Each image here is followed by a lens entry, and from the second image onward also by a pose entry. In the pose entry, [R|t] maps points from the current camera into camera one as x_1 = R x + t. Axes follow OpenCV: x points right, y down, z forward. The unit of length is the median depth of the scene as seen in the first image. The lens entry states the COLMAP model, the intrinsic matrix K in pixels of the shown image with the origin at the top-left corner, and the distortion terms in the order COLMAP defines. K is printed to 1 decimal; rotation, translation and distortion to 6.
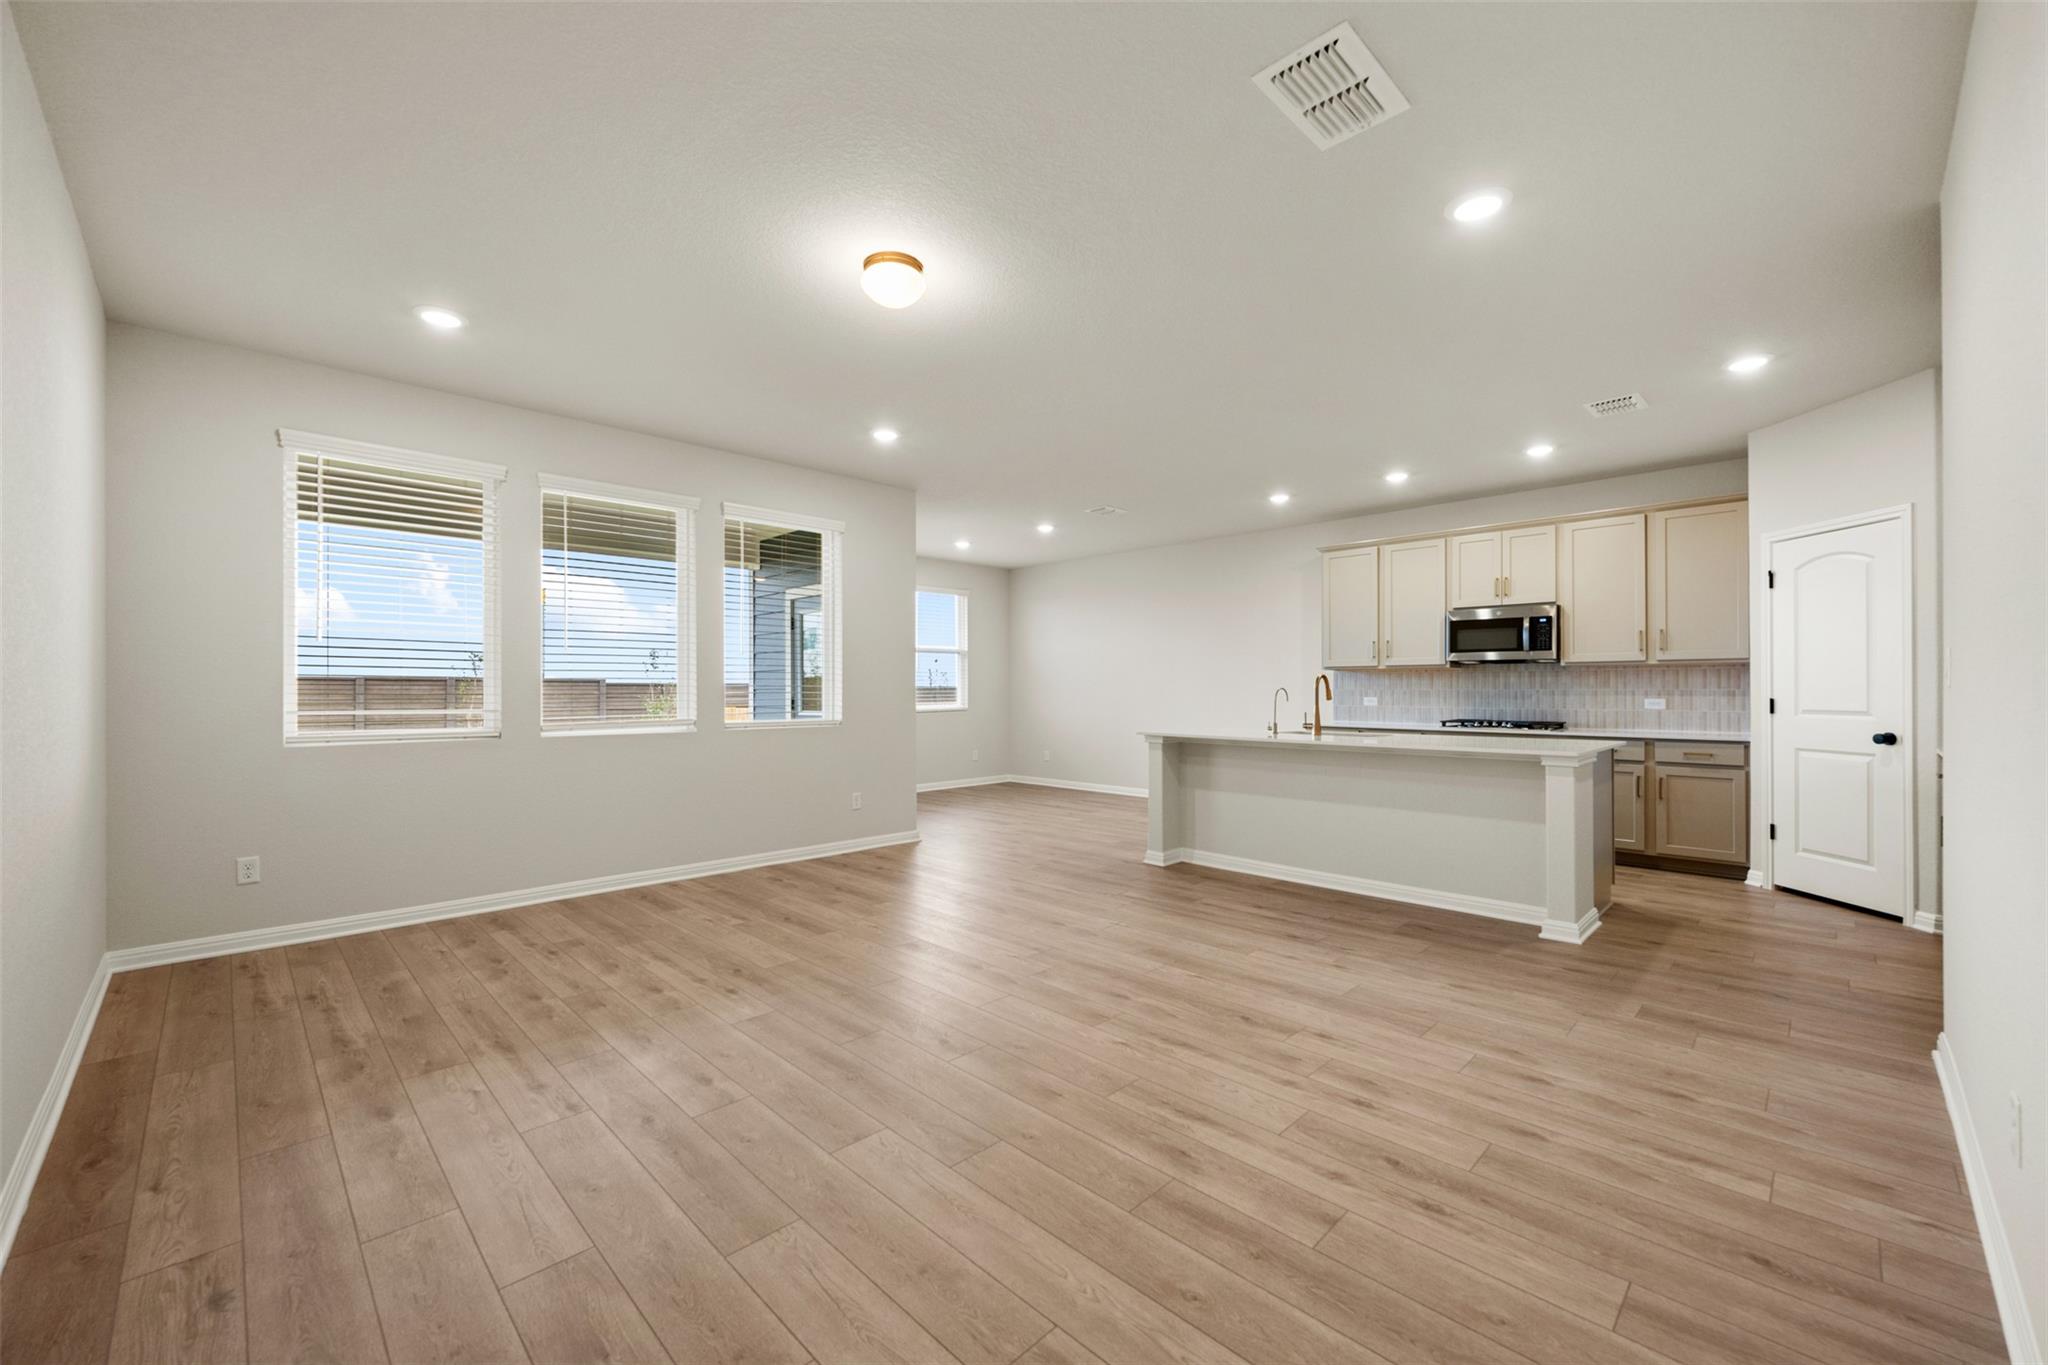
lens RADIAL K [[813.2, 0, 1018.8], [0, 813.2, 682.4], [0, 0, 1]] dist [-0.000102, 0.000250]
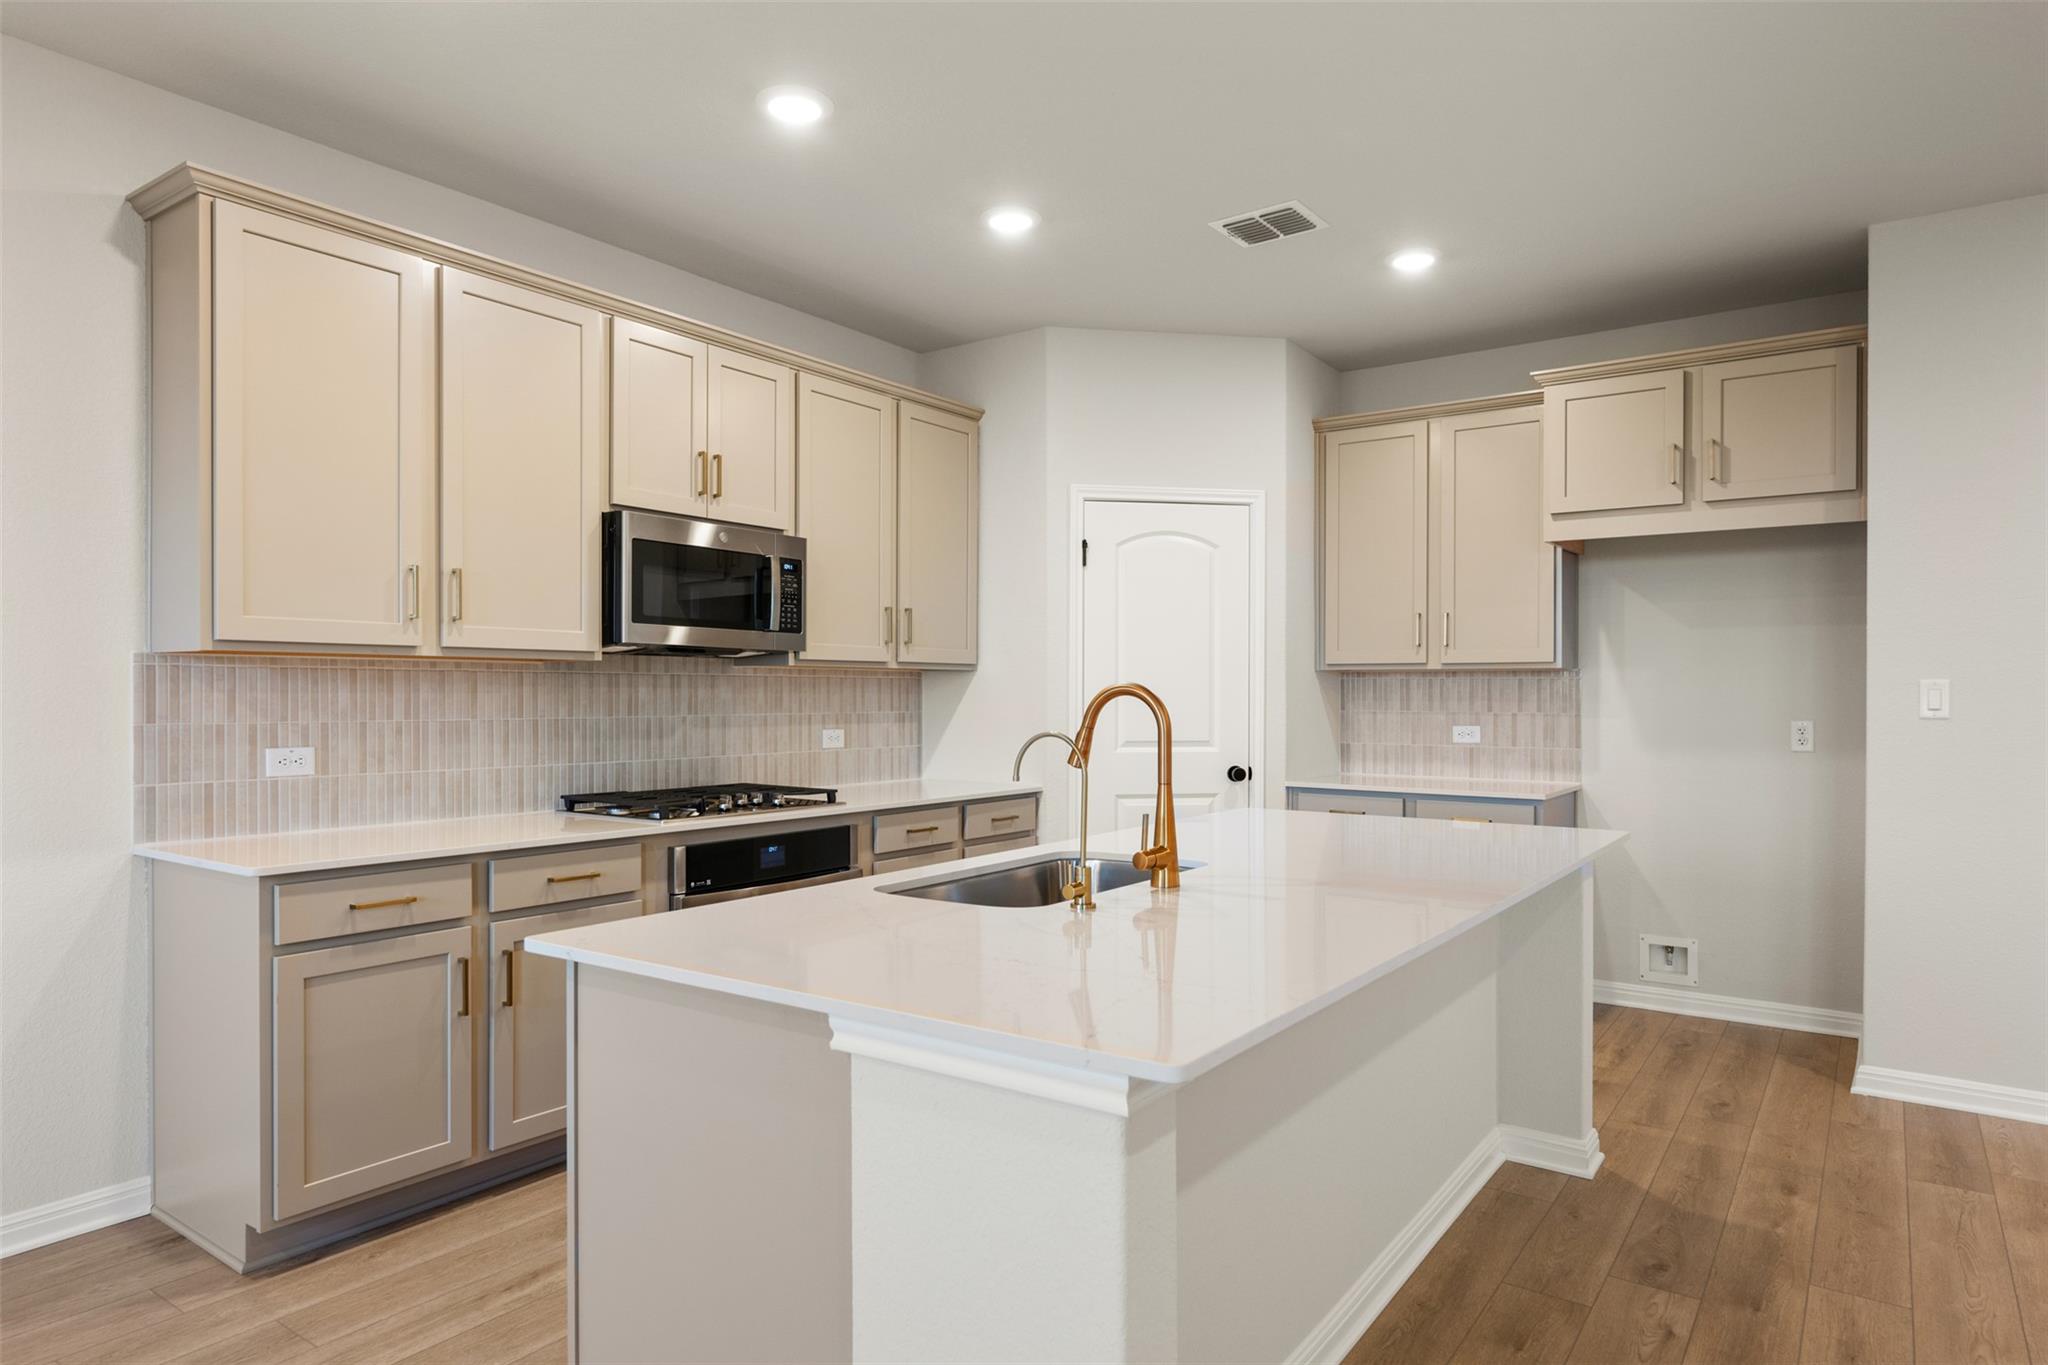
lens RADIAL K [[1203.6, 0, 1023.7], [0, 1203.6, 692.5], [0, 0, 1]] dist [-0.003609, -0.000826]
pose [[-0.171953, 0.002121, 0.985103, -0.055847], [-0.009444, 0.999948, -0.003802, -0.003494], [-0.985060, -0.009957, -0.171924, 0.988320]]
